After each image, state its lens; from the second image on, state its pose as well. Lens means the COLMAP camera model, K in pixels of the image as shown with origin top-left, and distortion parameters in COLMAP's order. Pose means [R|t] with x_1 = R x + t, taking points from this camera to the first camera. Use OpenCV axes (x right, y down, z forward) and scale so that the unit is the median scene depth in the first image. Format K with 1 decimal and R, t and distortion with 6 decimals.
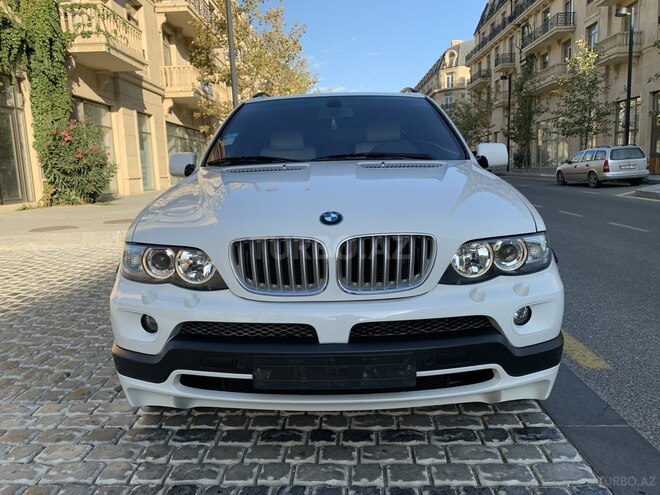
lens RADIAL K [[504.9, 0, 331.6], [0, 504.9, 244.1], [0, 0, 1]] dist [0.028067, -0.020647]
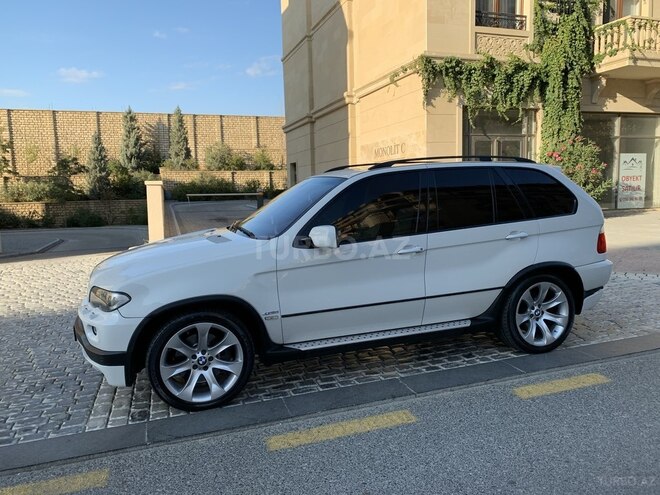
lens RADIAL K [[504.9, 0, 329.5], [0, 504.9, 243.3], [0, 0, 1]] dist [0.028067, -0.020647]
pose [[0.343230, 0.131390, -0.930016, 0.354631], [-0.124422, 0.987801, 0.093635, -0.069408], [0.930974, 0.083576, 0.355391, 0.163340]]
